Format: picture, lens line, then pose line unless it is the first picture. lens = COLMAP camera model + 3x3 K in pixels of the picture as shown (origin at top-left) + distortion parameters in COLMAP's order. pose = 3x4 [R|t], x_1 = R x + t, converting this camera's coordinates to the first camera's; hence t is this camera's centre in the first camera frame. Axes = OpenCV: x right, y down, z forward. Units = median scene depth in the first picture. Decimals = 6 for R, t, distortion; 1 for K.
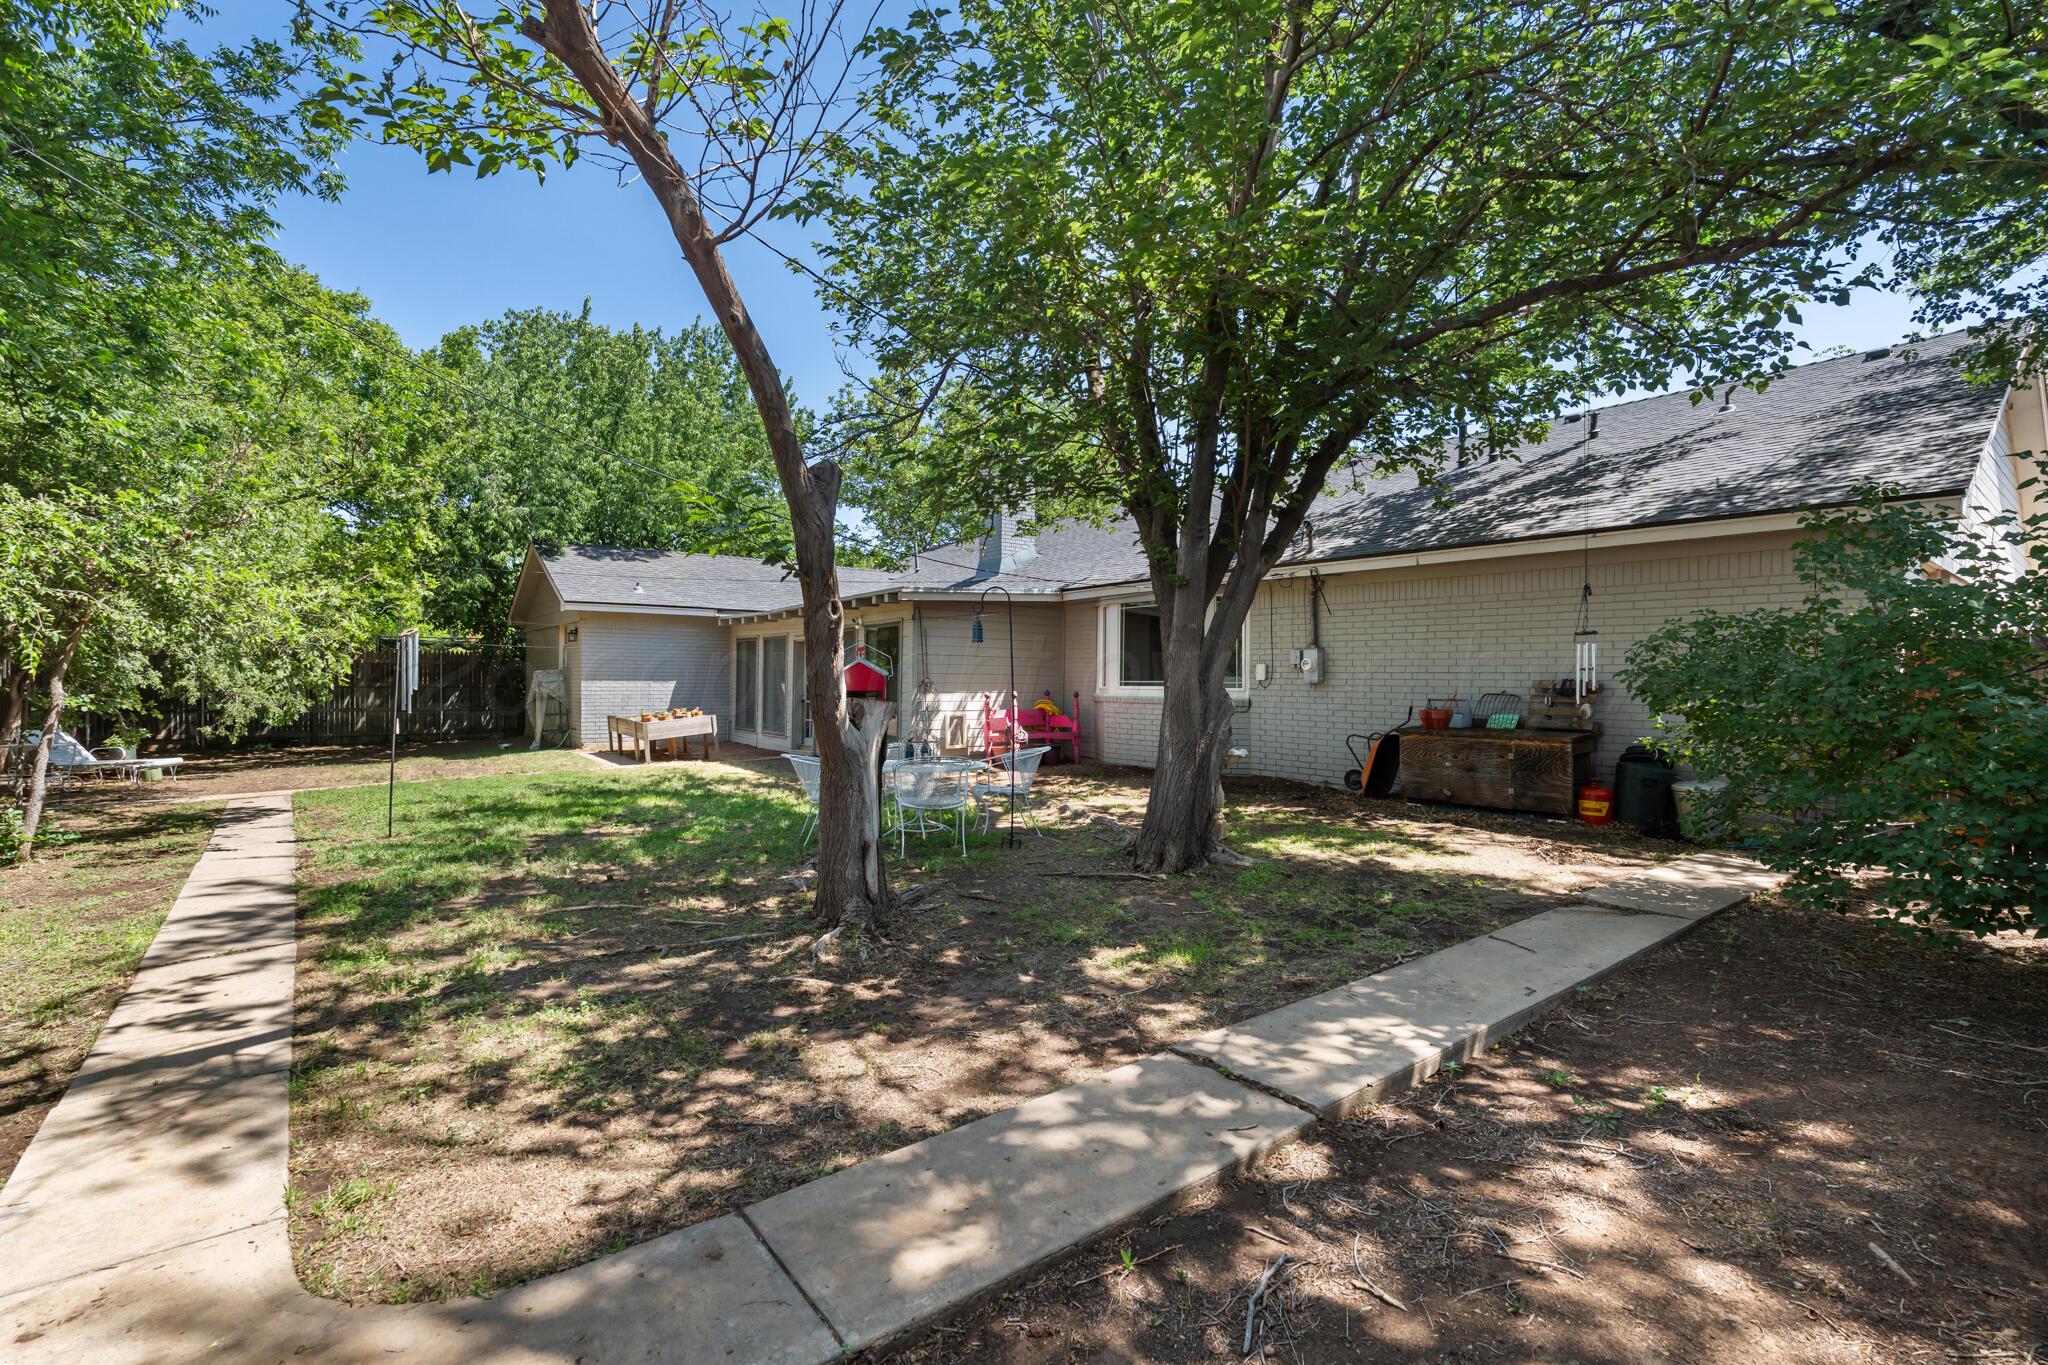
lens RADIAL K [[926.4, 0, 1015.5], [0, 926.4, 686.2], [0, 0, 1]] dist [-0.000744, -0.000121]
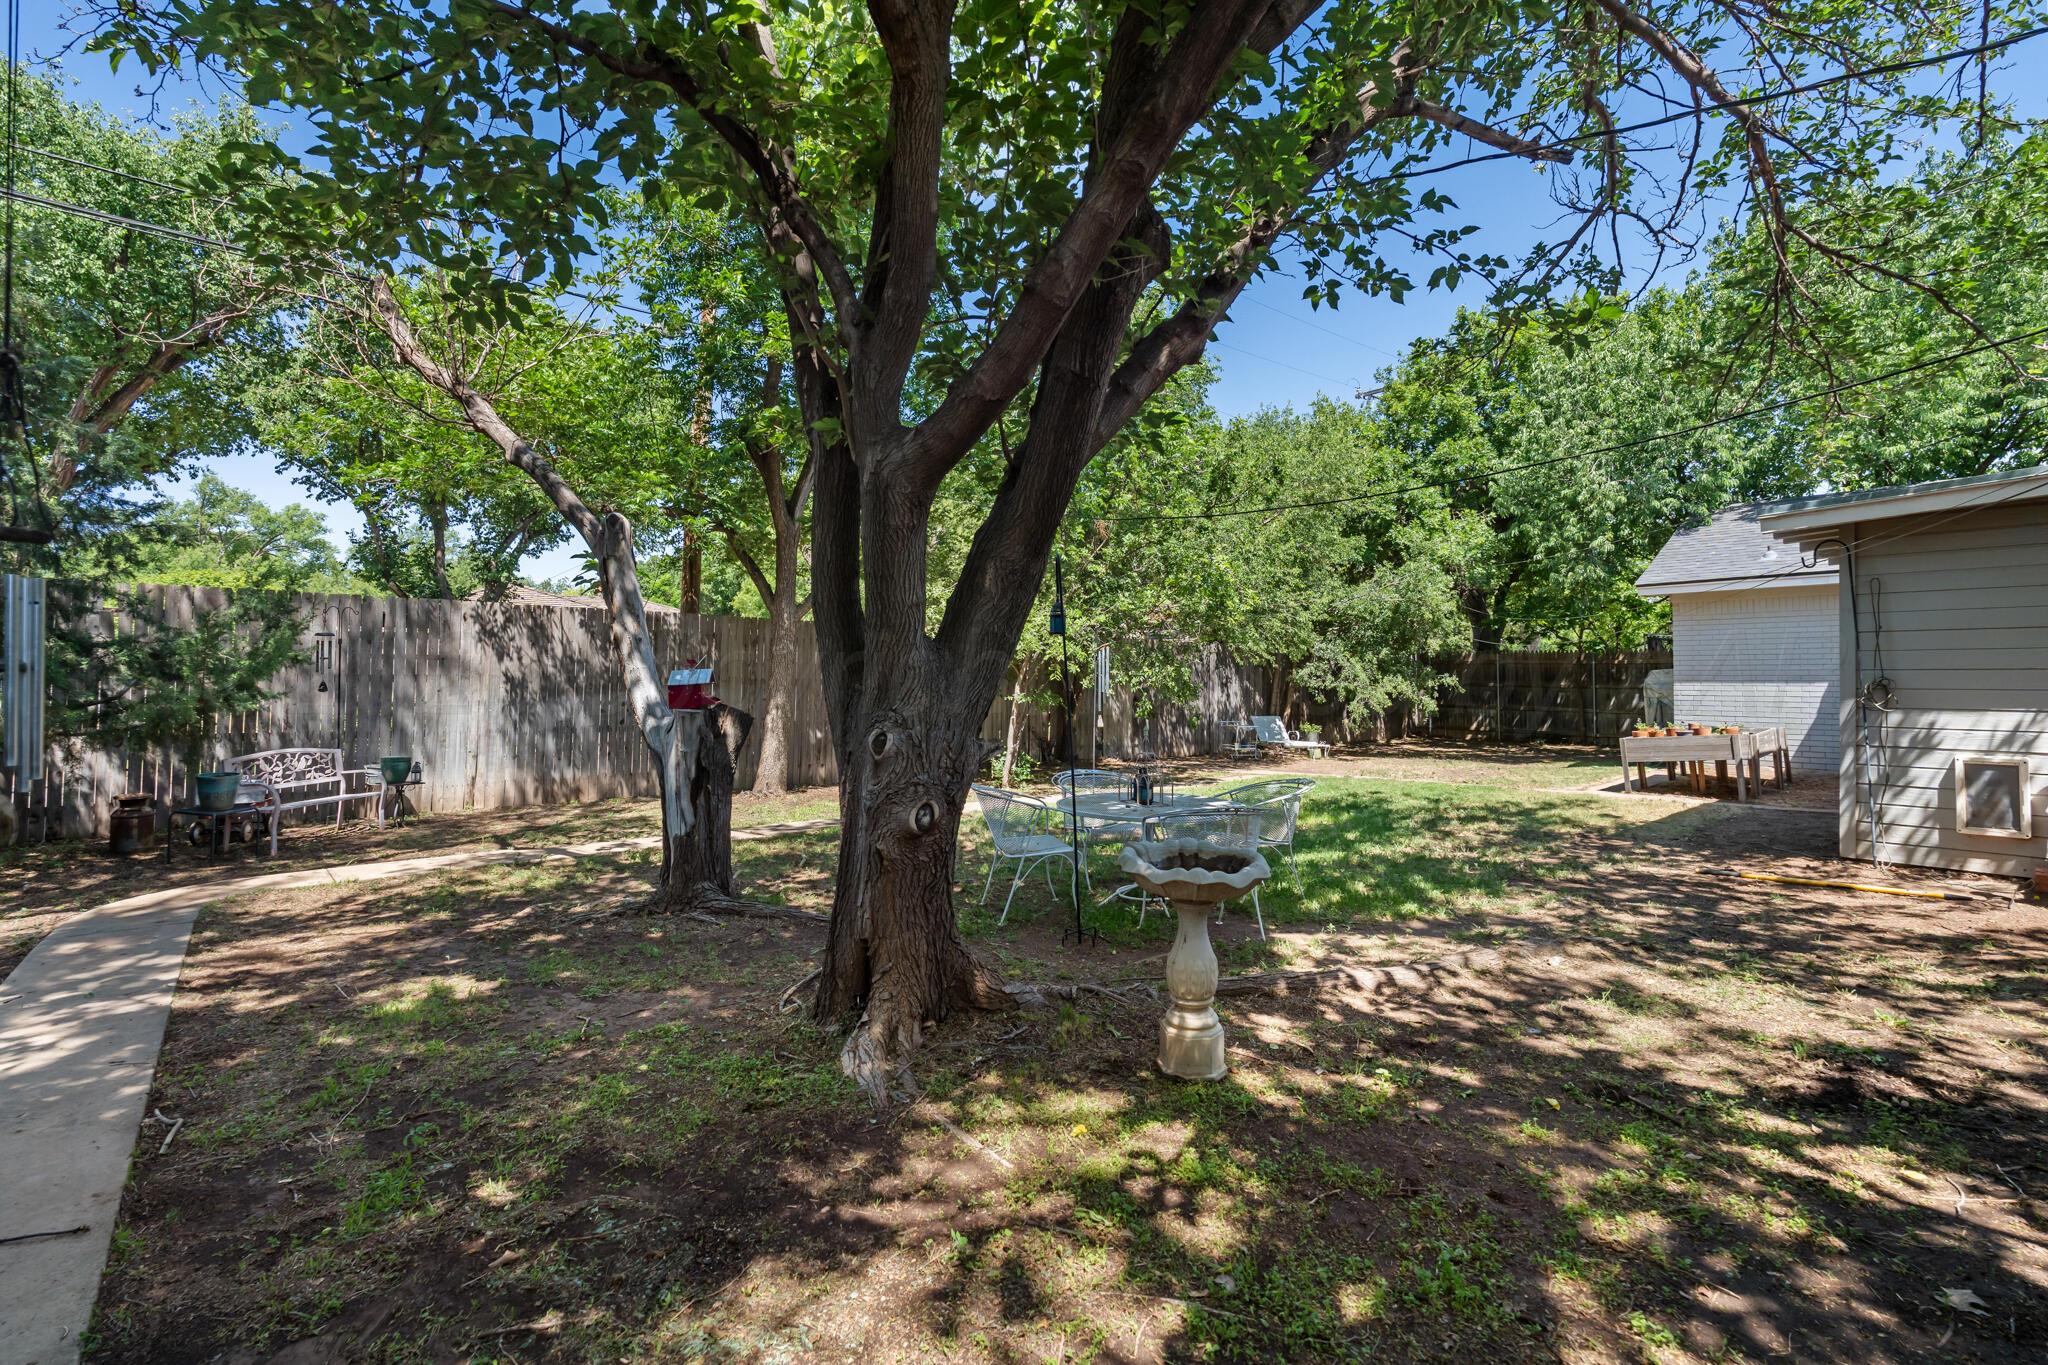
lens RADIAL K [[926.4, 0, 1015.5], [0, 926.4, 686.2], [0, 0, 1]] dist [-0.000744, -0.000121]
pose [[0.020435, 0.002087, -0.999789, 1.110721], [-0.001931, 0.999996, 0.002048, -0.013013], [0.999789, 0.001888, 0.020439, 1.633023]]
